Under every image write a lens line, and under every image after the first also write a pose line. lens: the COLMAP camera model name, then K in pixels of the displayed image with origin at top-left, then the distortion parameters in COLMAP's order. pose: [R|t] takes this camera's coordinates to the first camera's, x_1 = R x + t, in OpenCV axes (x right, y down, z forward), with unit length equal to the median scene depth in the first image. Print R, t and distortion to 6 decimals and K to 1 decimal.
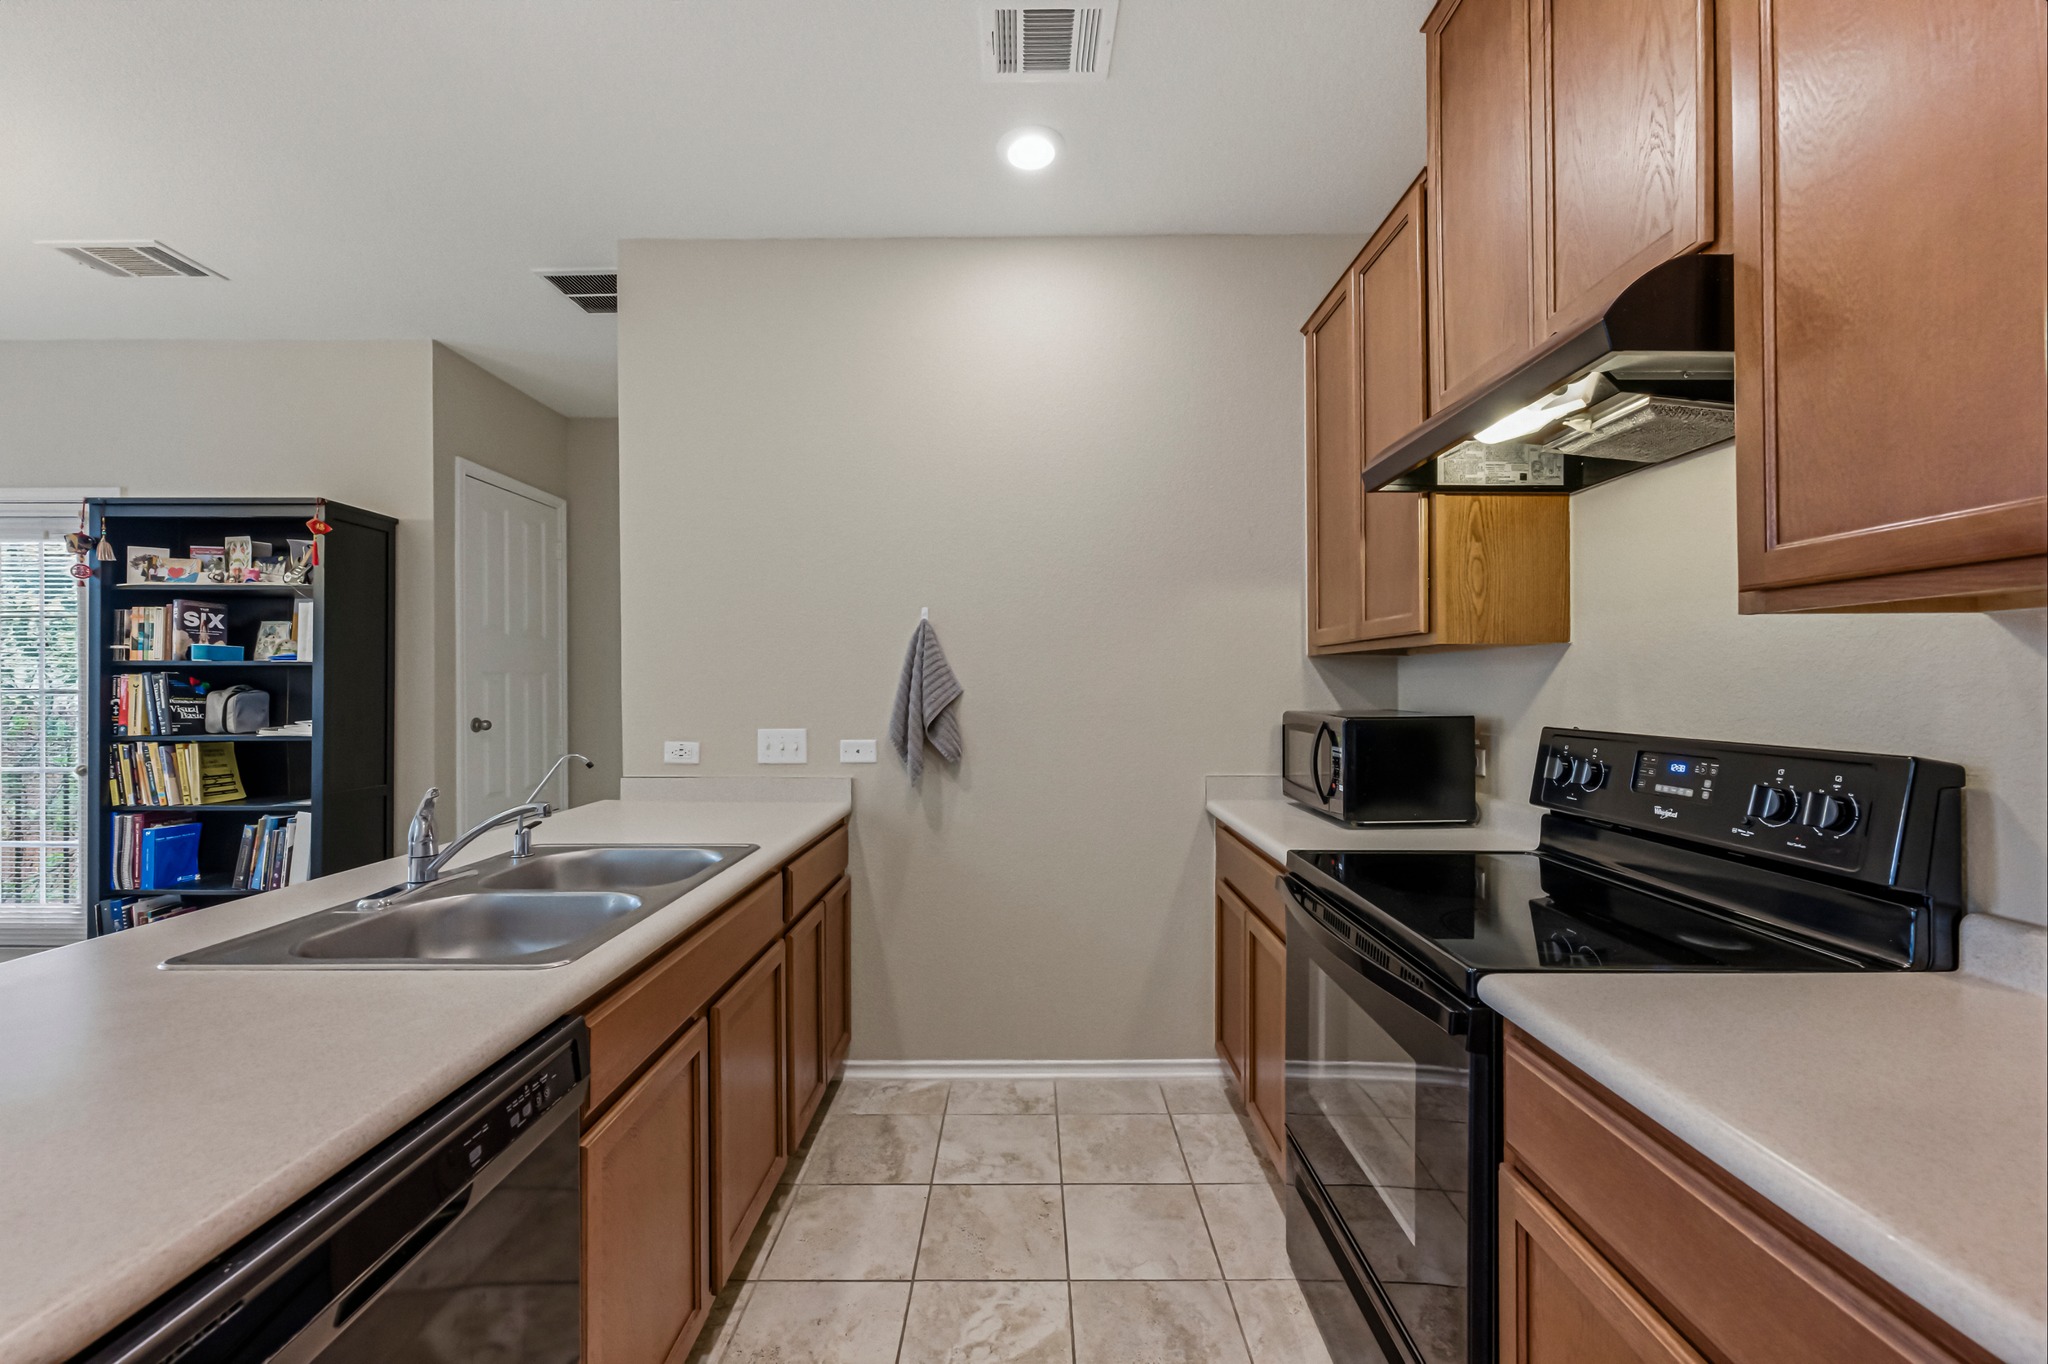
lens RADIAL K [[812.7, 0, 1025.4], [0, 812.7, 685.2], [0, 0, 1]] dist [-0.016948, 0.010141]
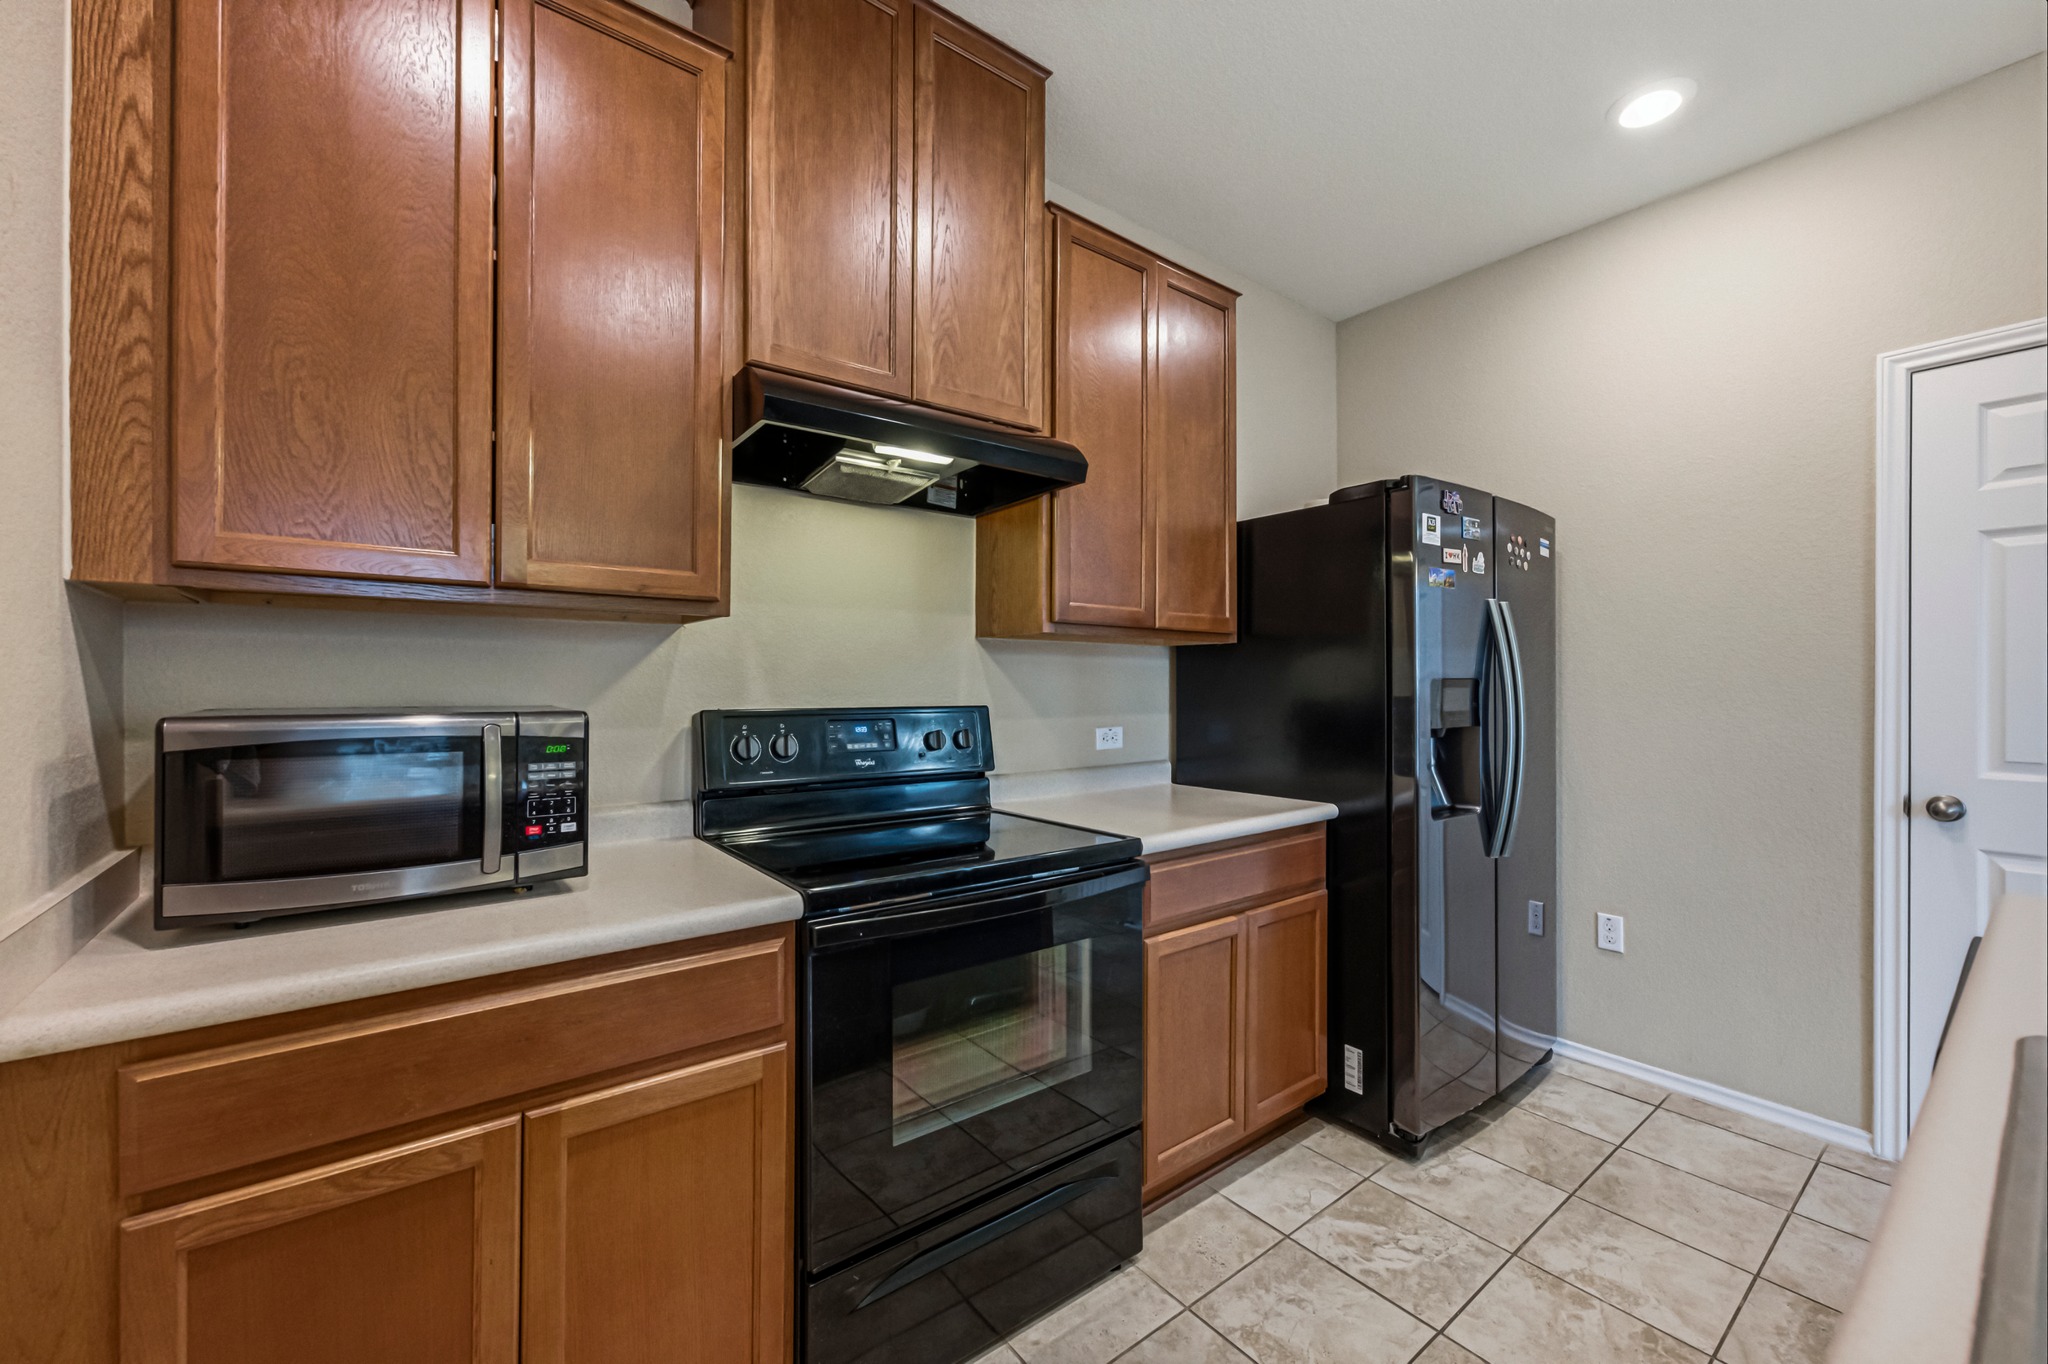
lens RADIAL K [[812.7, 0, 1025.4], [0, 812.7, 685.2], [0, 0, 1]] dist [-0.016948, 0.010141]
pose [[-0.613441, 0.000811, 0.789740, -0.221797], [0.000697, 1.000000, -0.000486, 0.013427], [-0.789740, 0.000252, -0.613442, 0.787738]]
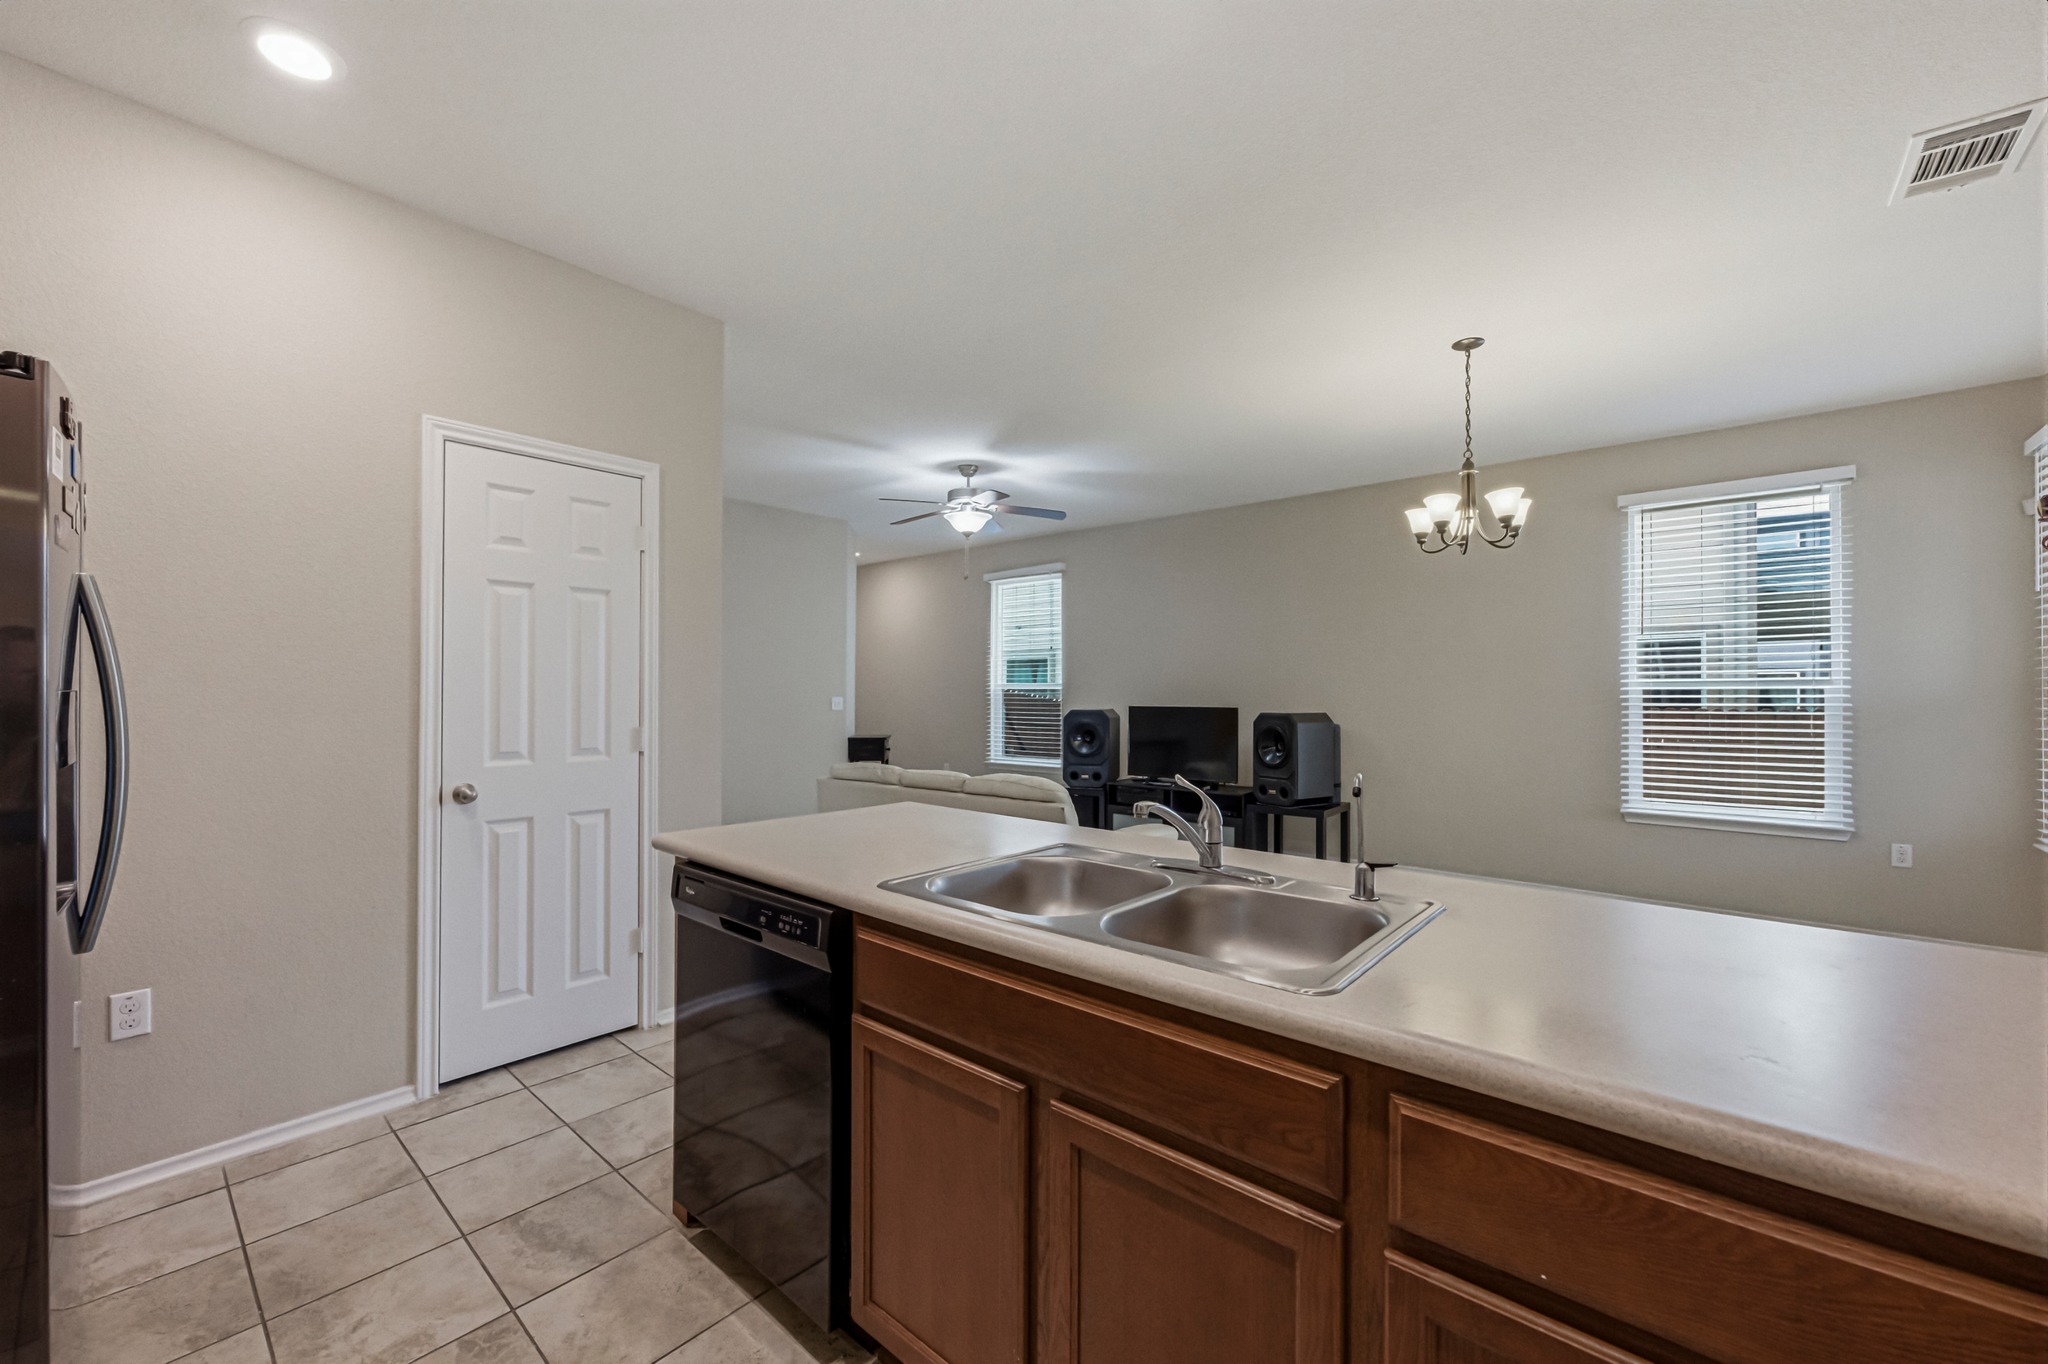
lens RADIAL K [[803.3, 0, 1020.8], [0, 803.3, 684.8], [0, 0, 1]] dist [-0.002755, 0.000504]
pose [[-0.656112, -0.005572, -0.754643, 0.102331], [0.001385, 0.999962, -0.008587, 0.009800], [0.754663, -0.006679, -0.656079, 0.764560]]
